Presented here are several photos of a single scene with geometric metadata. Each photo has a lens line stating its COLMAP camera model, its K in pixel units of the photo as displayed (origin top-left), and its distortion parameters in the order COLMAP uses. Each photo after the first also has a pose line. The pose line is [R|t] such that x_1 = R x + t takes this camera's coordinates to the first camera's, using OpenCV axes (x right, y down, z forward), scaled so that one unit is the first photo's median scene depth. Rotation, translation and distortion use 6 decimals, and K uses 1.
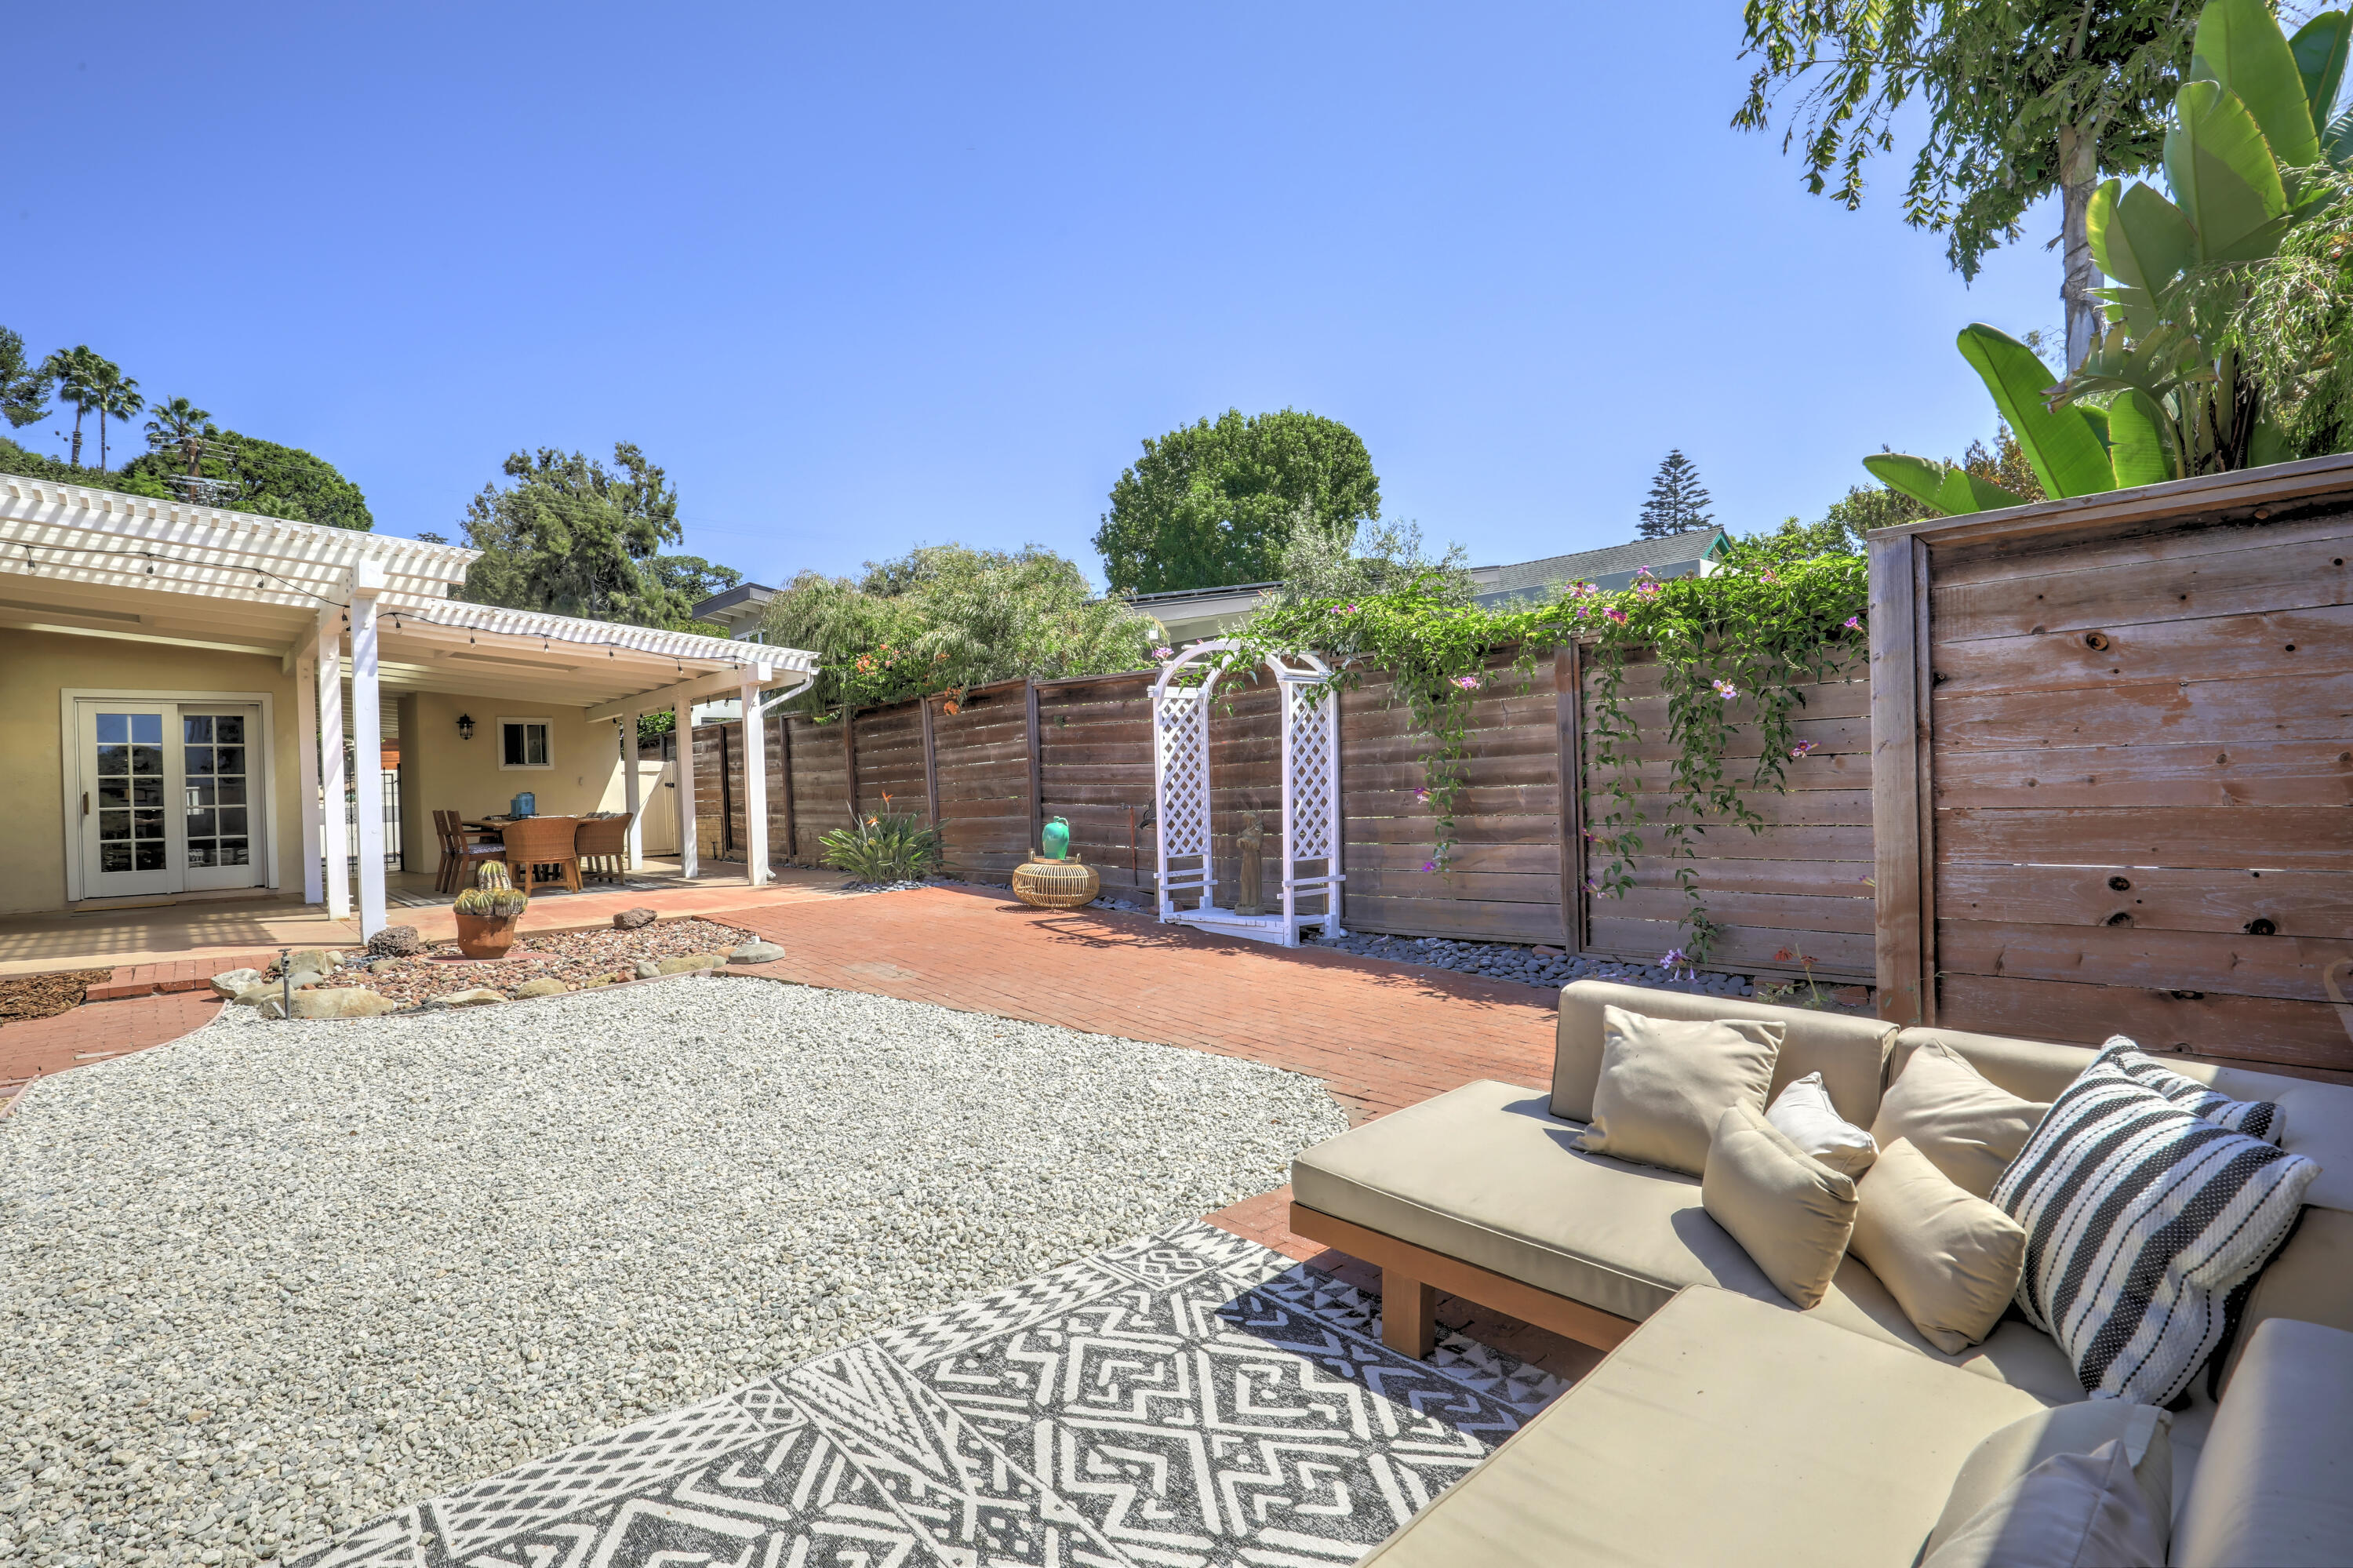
lens RADIAL K [[1157.5, 0, 1176.5], [0, 1157.5, 784.0], [0, 0, 1]] dist [-0.002785, -0.000529]
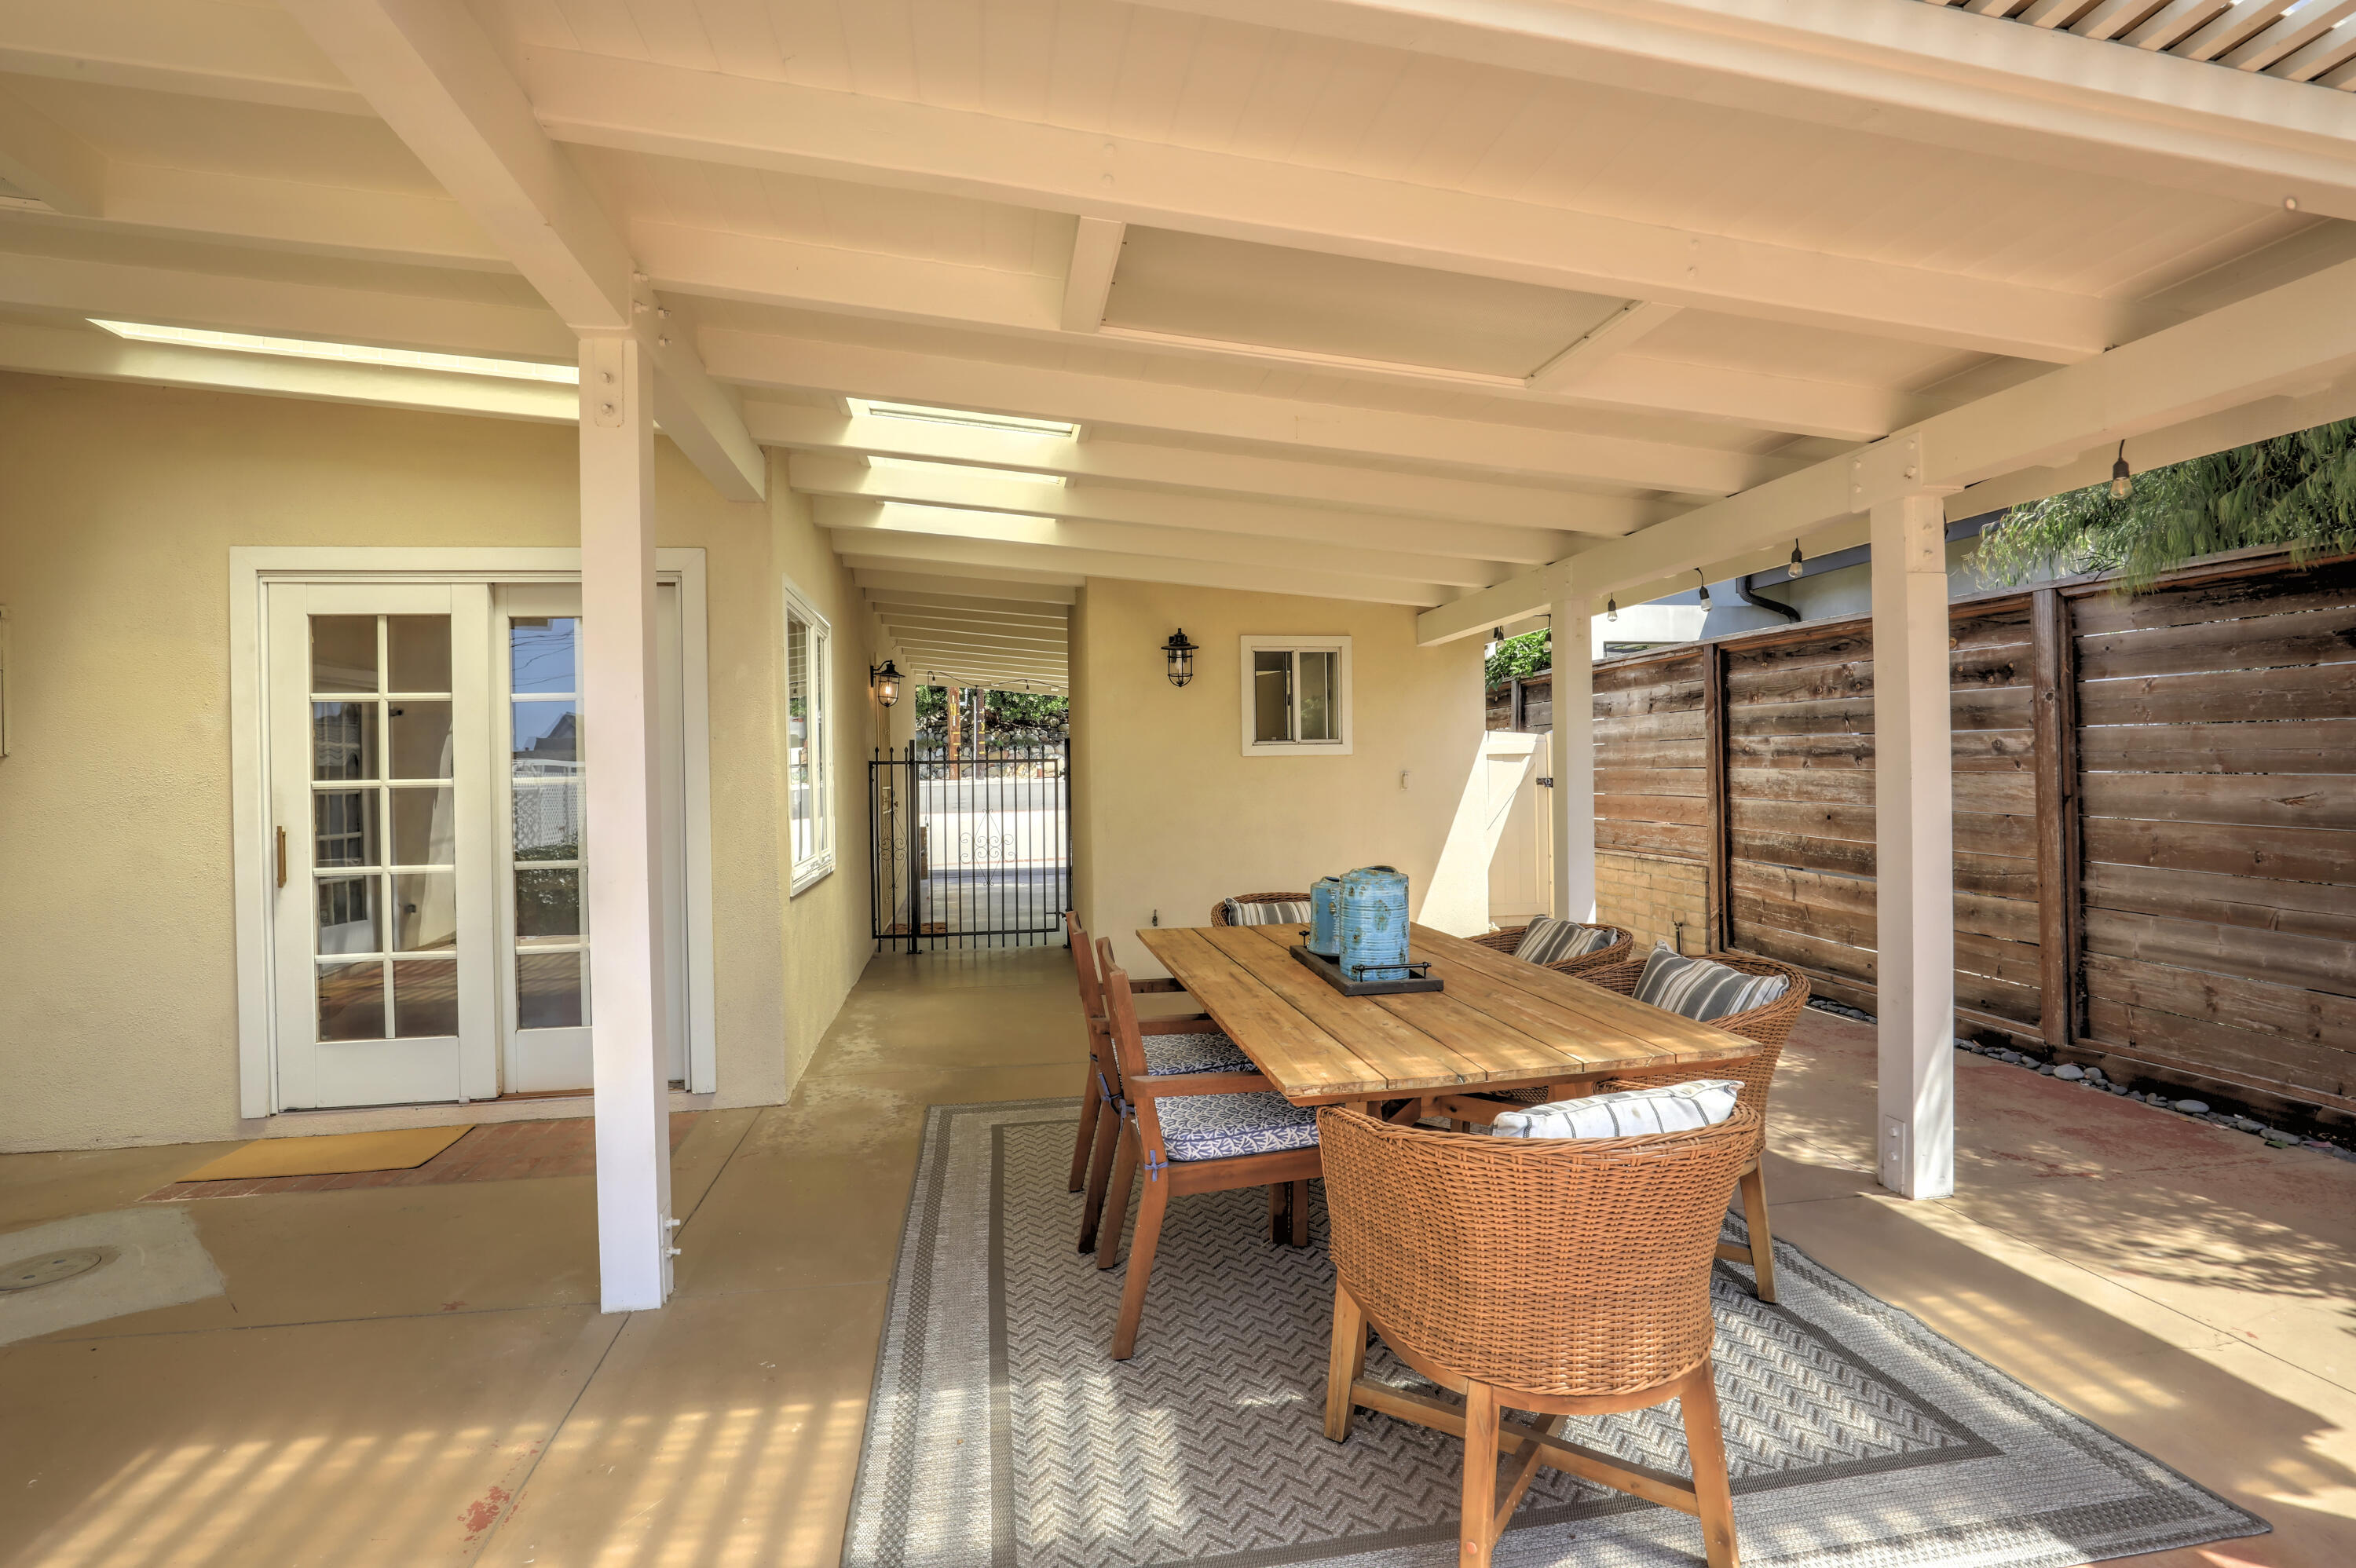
lens RADIAL K [[1158.8, 0, 1178.0], [0, 1158.8, 784.0], [0, 0, 1]] dist [-0.002785, -0.000529]
pose [[0.837577, 0.020910, -0.545918, -0.372937], [-0.005872, 0.999554, 0.029277, -0.014091], [0.546287, -0.021316, 0.837327, 0.628132]]
